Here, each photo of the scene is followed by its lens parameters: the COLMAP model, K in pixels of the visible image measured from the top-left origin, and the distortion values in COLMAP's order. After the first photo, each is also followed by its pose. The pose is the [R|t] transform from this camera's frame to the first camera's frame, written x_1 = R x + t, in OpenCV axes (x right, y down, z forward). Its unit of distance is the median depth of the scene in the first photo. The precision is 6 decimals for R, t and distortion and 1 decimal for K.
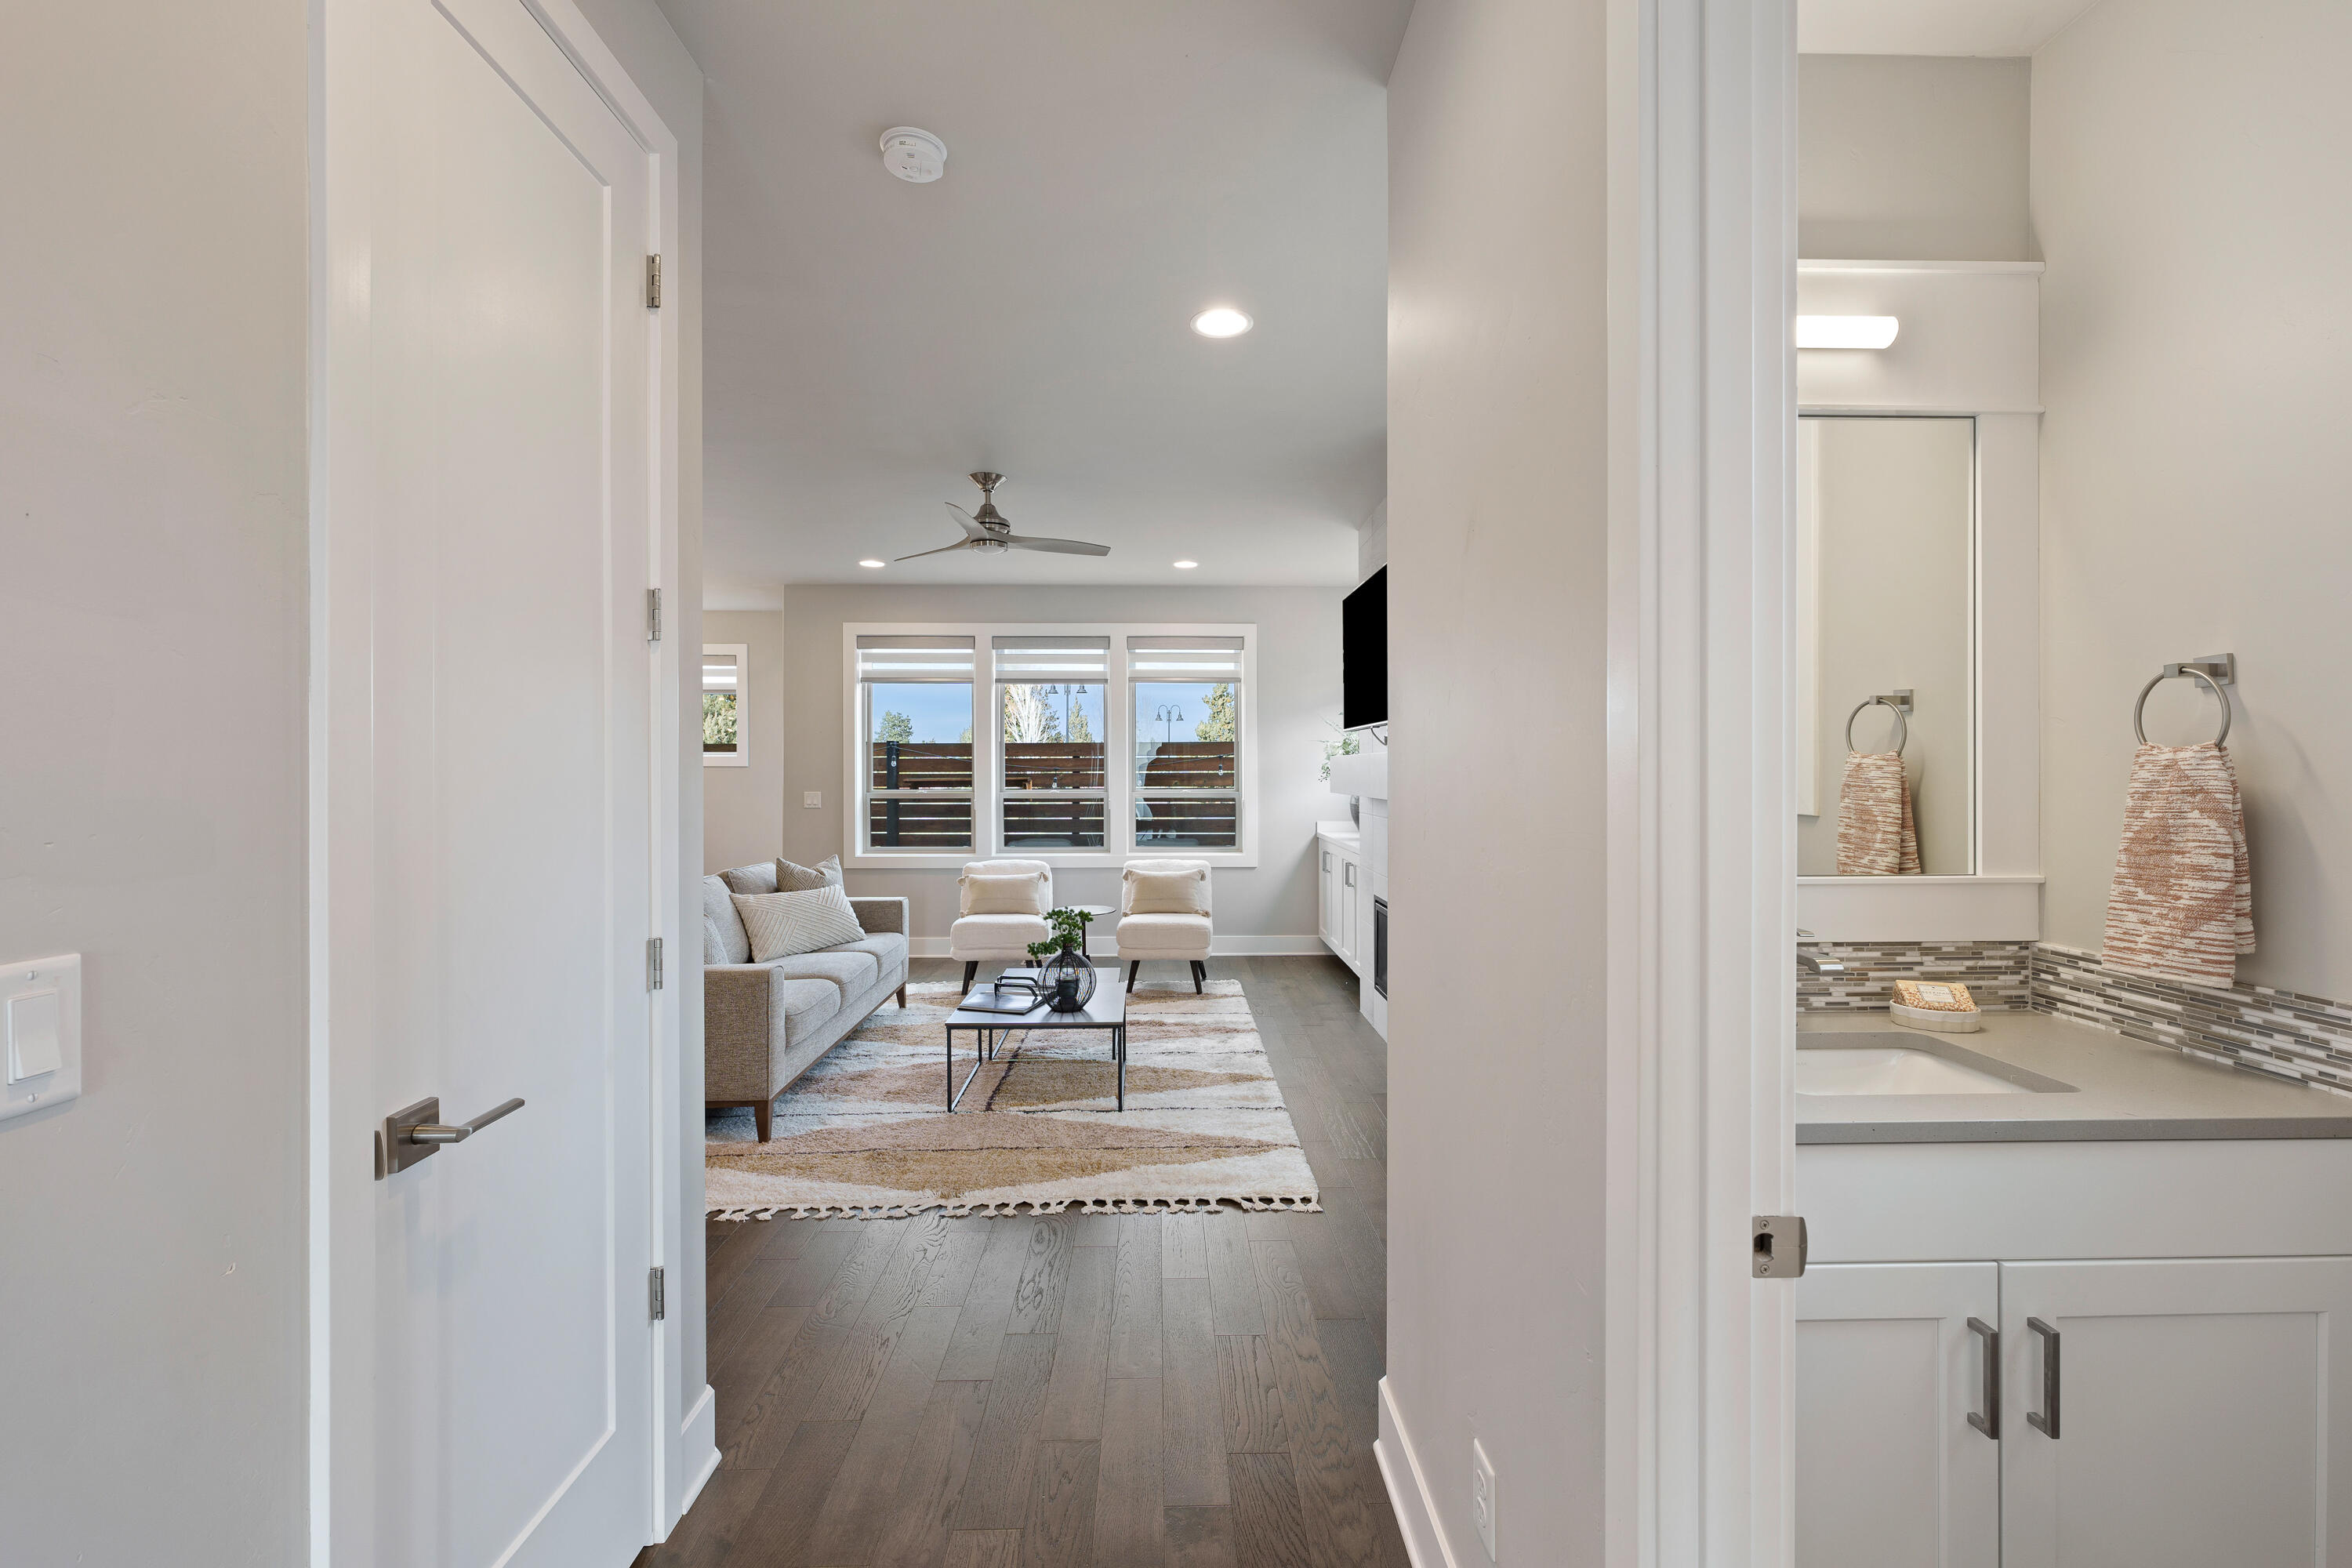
lens RADIAL K [[956.5, 0, 1177.4], [0, 956.5, 774.2], [0, 0, 1]] dist [0.000345, -0.000023]
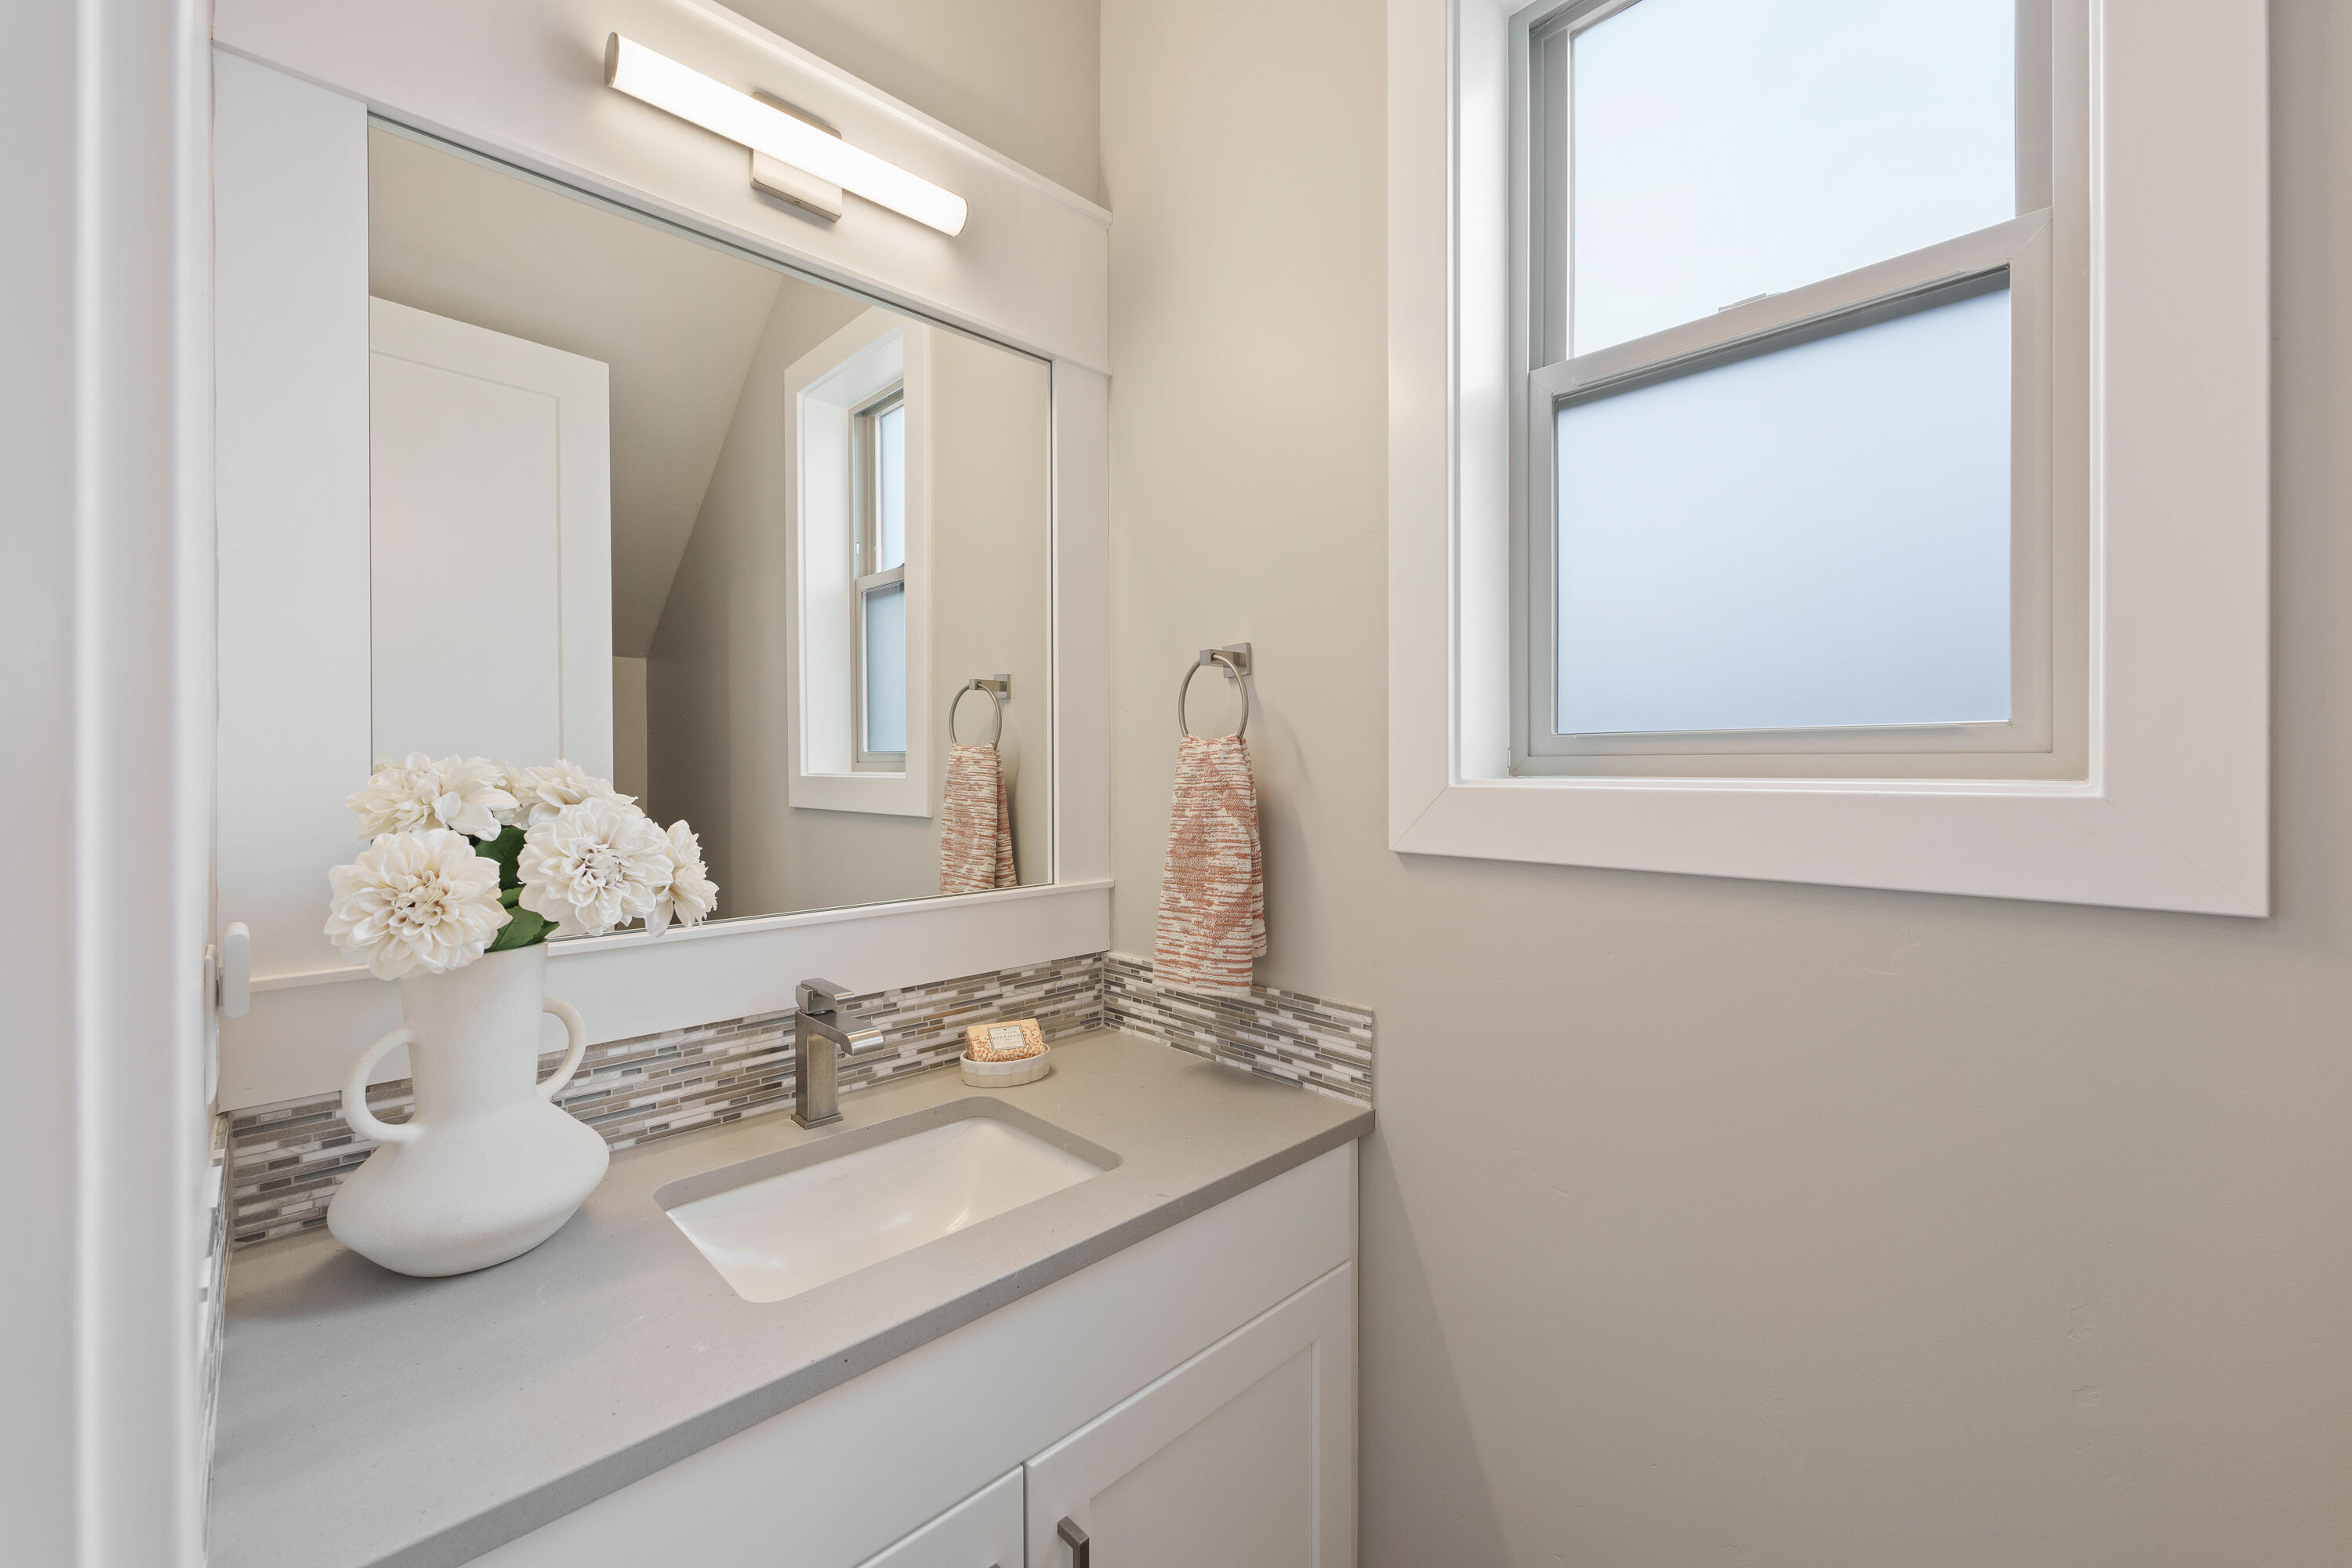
lens RADIAL K [[956.5, 0, 1177.4], [0, 956.5, 774.2], [0, 0, 1]] dist [0.000345, -0.000023]
pose [[0.730153, -0.006568, 0.683252, 0.377555], [0.003372, 0.999976, 0.006009, -0.000375], [-0.683275, -0.002083, 0.730158, 0.335021]]
